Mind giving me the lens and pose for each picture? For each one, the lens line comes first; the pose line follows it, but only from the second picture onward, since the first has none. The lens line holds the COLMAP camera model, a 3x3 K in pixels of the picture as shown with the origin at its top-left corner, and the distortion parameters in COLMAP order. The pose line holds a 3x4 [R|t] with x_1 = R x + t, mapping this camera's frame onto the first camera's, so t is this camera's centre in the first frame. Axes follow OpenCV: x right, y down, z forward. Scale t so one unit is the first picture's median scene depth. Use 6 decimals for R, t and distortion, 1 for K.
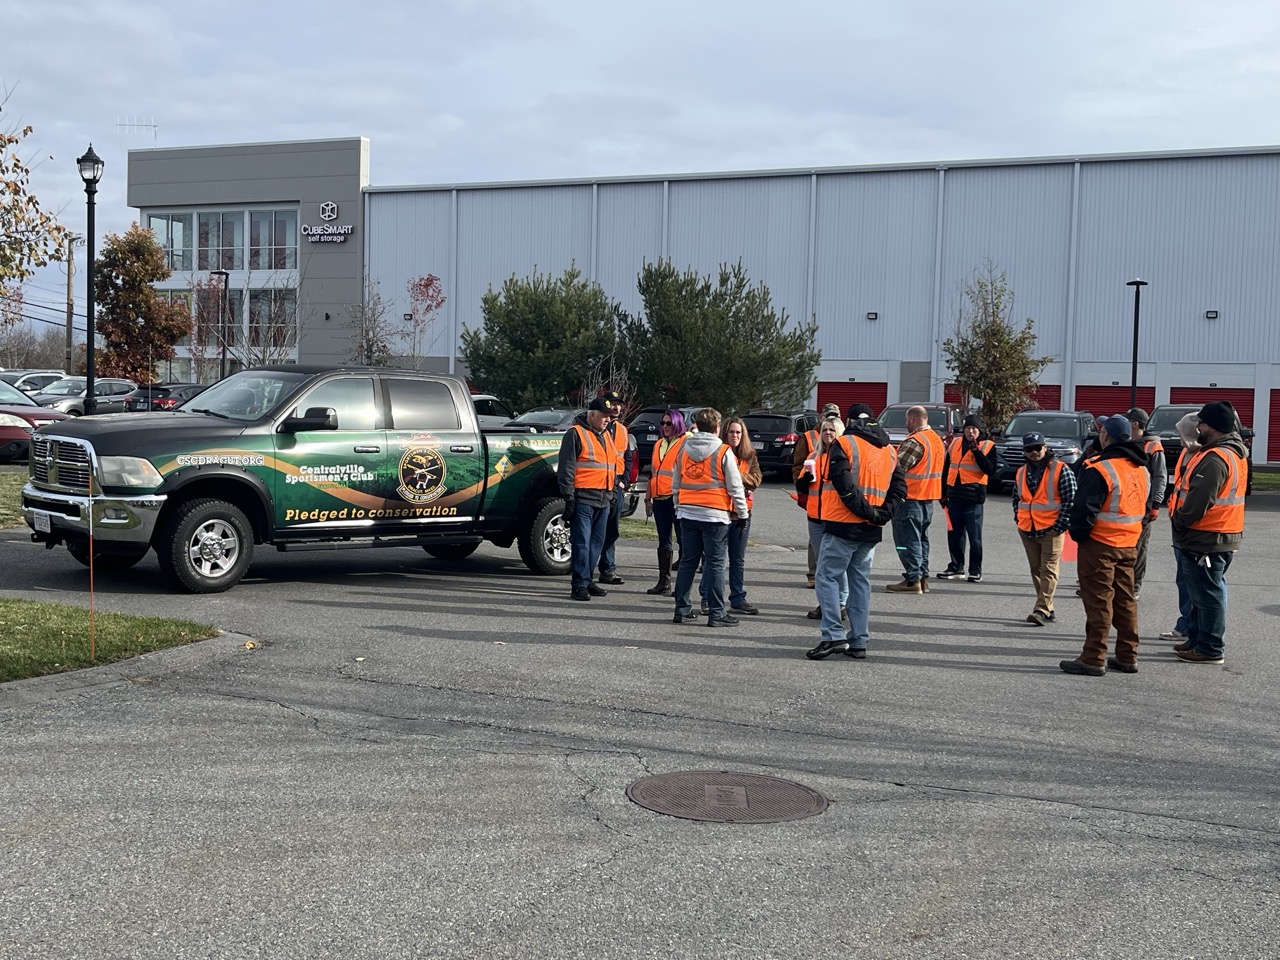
lens RADIAL K [[1510.3, 0, 641.7], [0, 1510.3, 480.0], [0, 0, 1]] dist [0.008408, 0.000000]
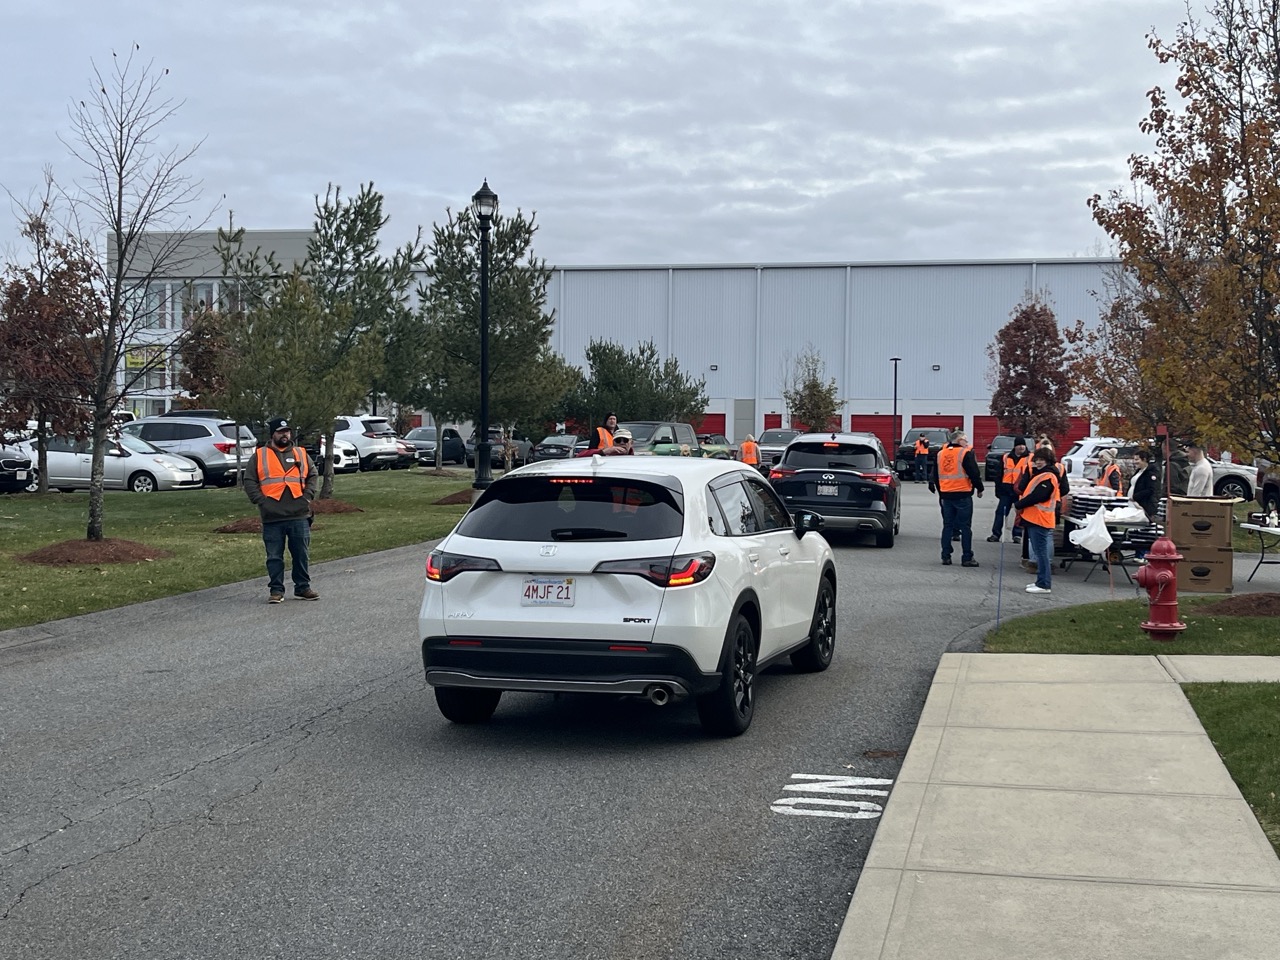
lens RADIAL K [[1678.5, 0, 639.4], [0, 1678.5, 480.0], [0, 0, 1]] dist [-0.025166, 0.000000]
pose [[0.984572, -0.014256, 0.174397, -0.268750], [0.018460, 0.999576, -0.022506, 0.042614], [-0.174002, 0.025378, 0.984418, -0.755394]]
